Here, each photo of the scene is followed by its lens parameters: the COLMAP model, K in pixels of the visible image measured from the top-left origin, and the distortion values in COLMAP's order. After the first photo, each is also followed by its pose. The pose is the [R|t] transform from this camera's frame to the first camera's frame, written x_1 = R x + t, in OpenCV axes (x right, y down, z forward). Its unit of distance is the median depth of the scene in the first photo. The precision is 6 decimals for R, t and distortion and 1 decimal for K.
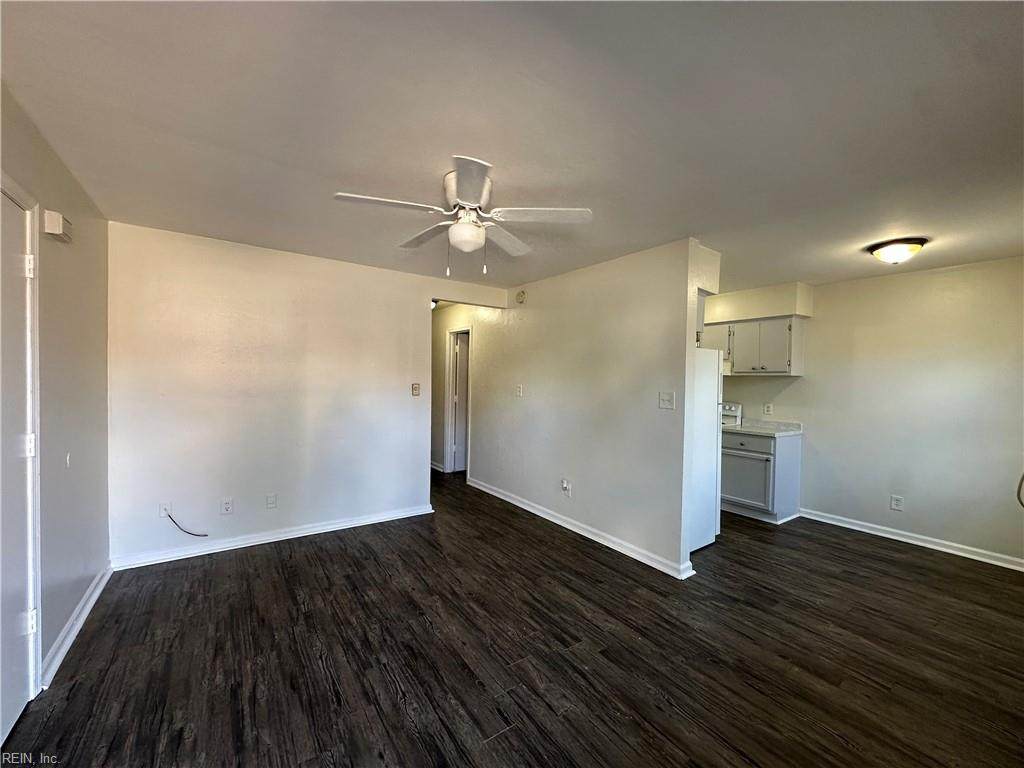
lens RADIAL K [[410.2, 0, 512.0], [0, 410.2, 384.0], [0, 0, 1]] dist [0.000425, 0.000324]
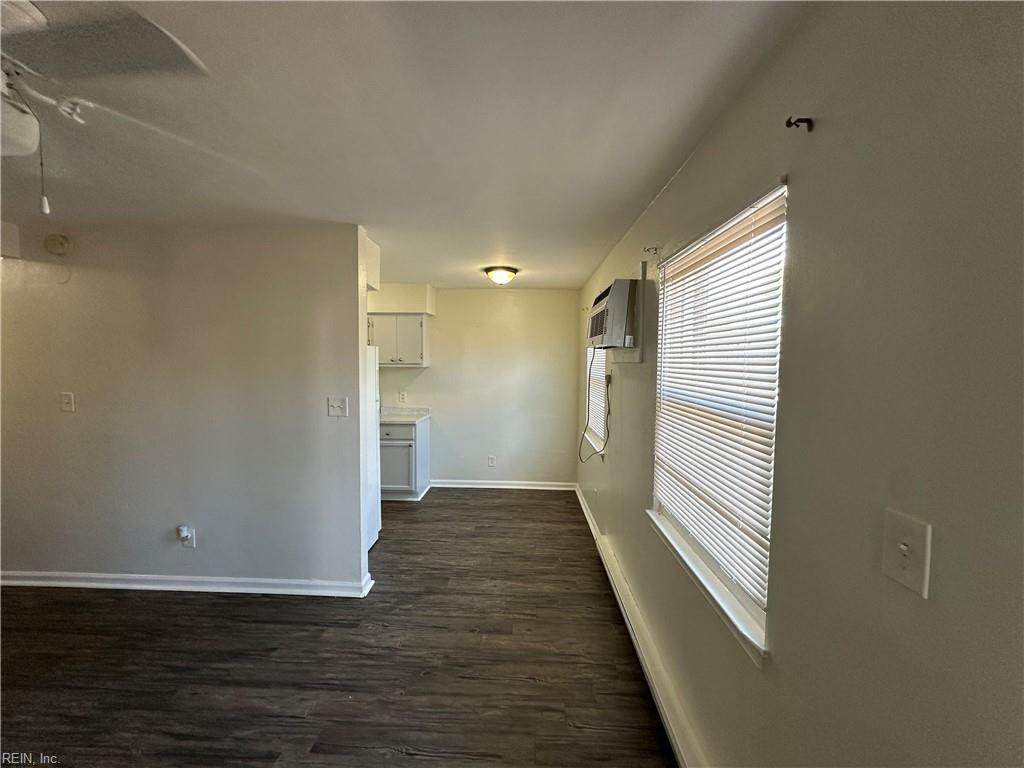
lens RADIAL K [[410.2, 0, 512.0], [0, 410.2, 384.0], [0, 0, 1]] dist [0.000425, 0.000324]
pose [[0.609302, -0.059403, 0.790710, -0.097746], [0.013353, 0.997817, 0.064672, -0.067260], [-0.792826, -0.028847, 0.608765, 0.184558]]
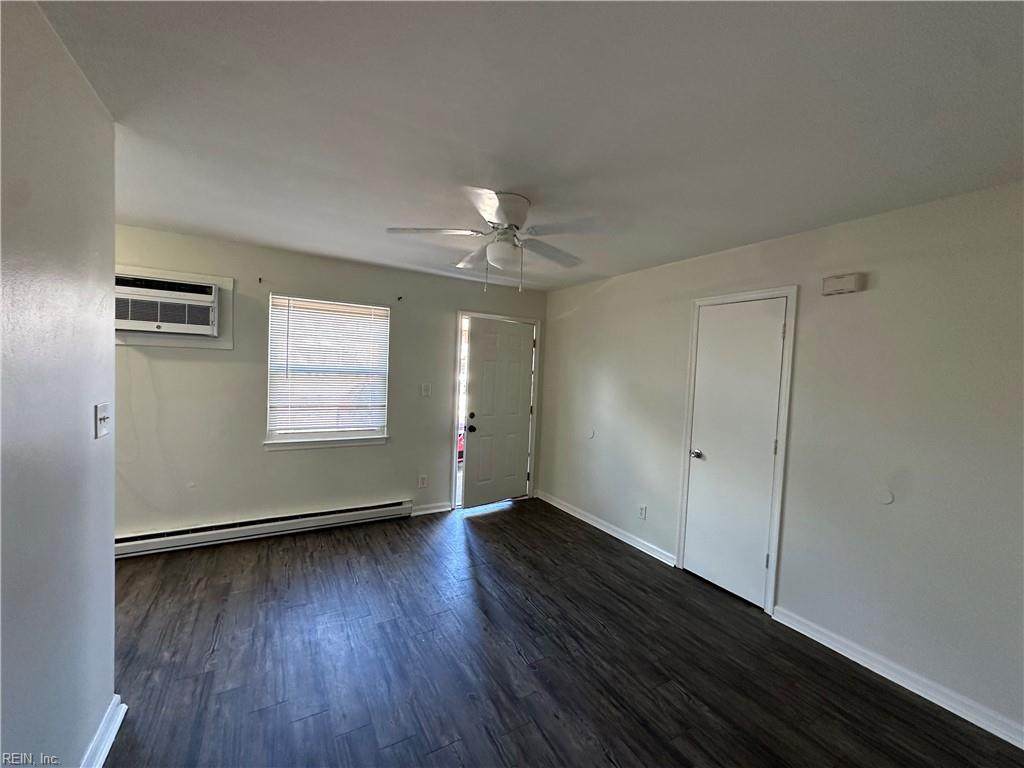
lens RADIAL K [[410.2, 0, 512.0], [0, 410.2, 384.0], [0, 0, 1]] dist [0.000425, 0.000324]
pose [[-0.994614, -0.064090, 0.081465, -0.183762], [-0.059360, 0.996479, 0.059209, -0.072350], [-0.084972, 0.054054, -0.994916, 1.600992]]
